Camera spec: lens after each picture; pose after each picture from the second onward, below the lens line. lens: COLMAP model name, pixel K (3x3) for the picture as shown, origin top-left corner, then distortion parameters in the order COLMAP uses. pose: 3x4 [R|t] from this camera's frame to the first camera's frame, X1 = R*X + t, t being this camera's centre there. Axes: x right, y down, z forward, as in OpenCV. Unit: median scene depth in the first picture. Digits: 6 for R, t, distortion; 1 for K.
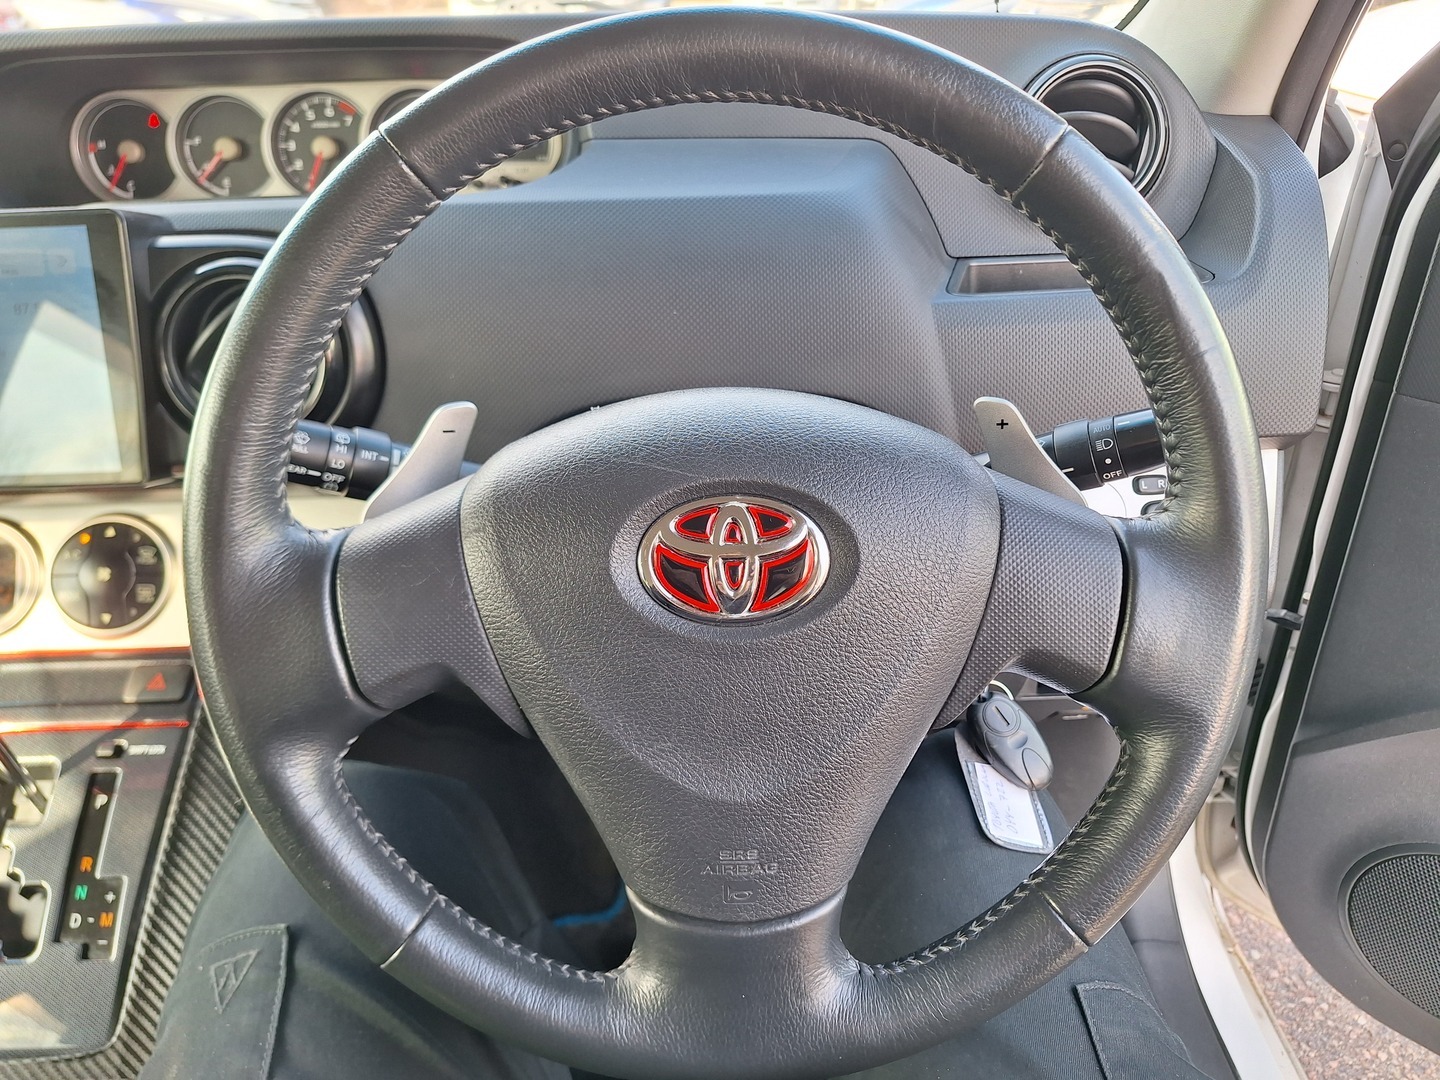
lens RADIAL K [[1066.8, 0, 741.2], [0, 1066.8, 544.1], [0, 0, 1]] dist [-0.041866, 0.001488]
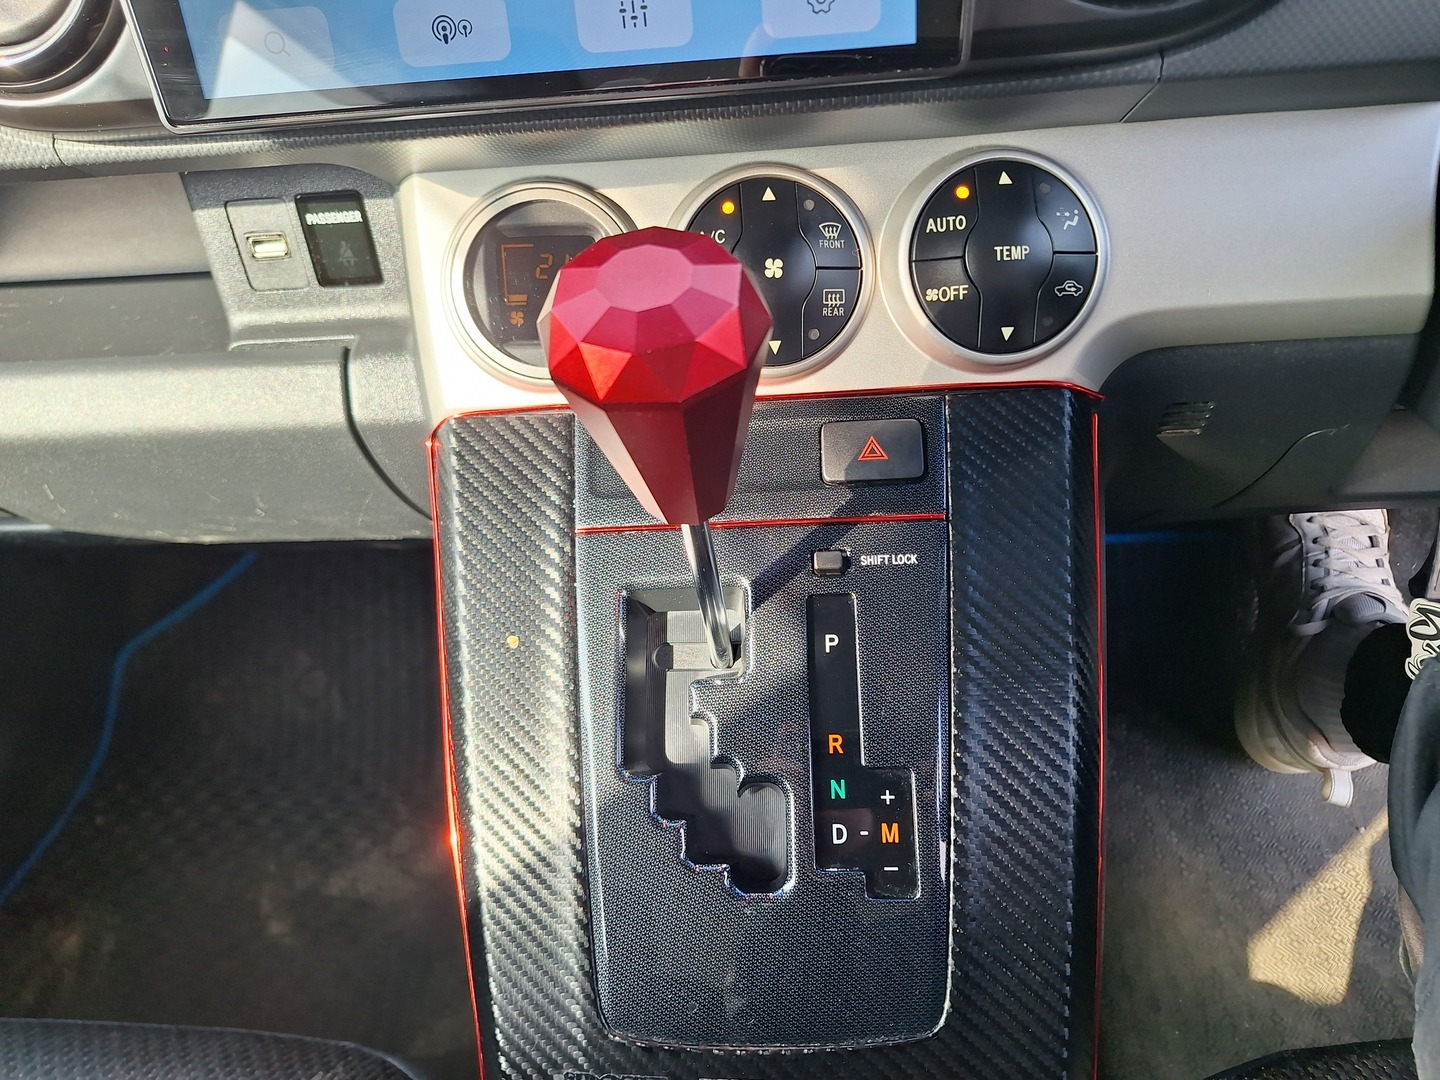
lens RADIAL K [[1016.1, 0, 744.3], [0, 1016.1, 571.2], [0, 0, 1]] dist [-0.003193, -0.006595]
pose [[0.997406, 0.011447, -0.071063, -0.577959], [0.007642, 0.964856, 0.262669, 0.043110], [0.071572, -0.262531, 0.962265, 0.399186]]
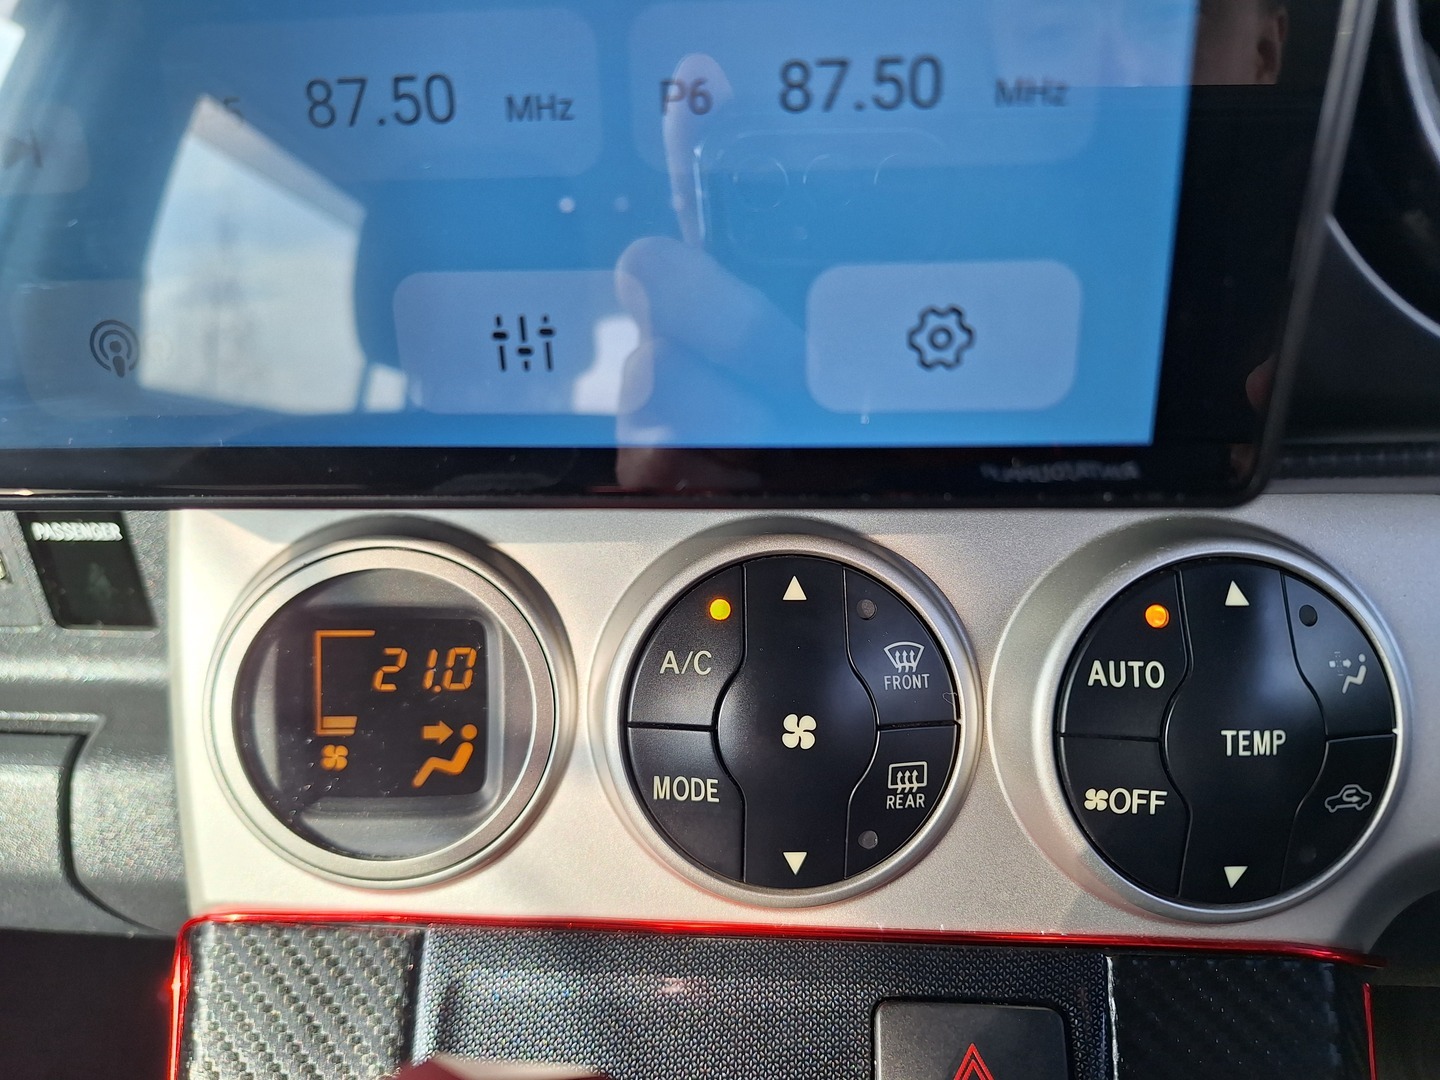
lens RADIAL K [[1066.8, 0, 741.2], [0, 1066.8, 544.1], [0, 0, 1]] dist [-0.041866, 0.001488]
pose [[0.997132, 0.045040, -0.060817, -0.604670], [-0.037421, 0.991938, 0.121073, -0.065294], [0.065779, -0.118450, 0.990779, 0.684506]]
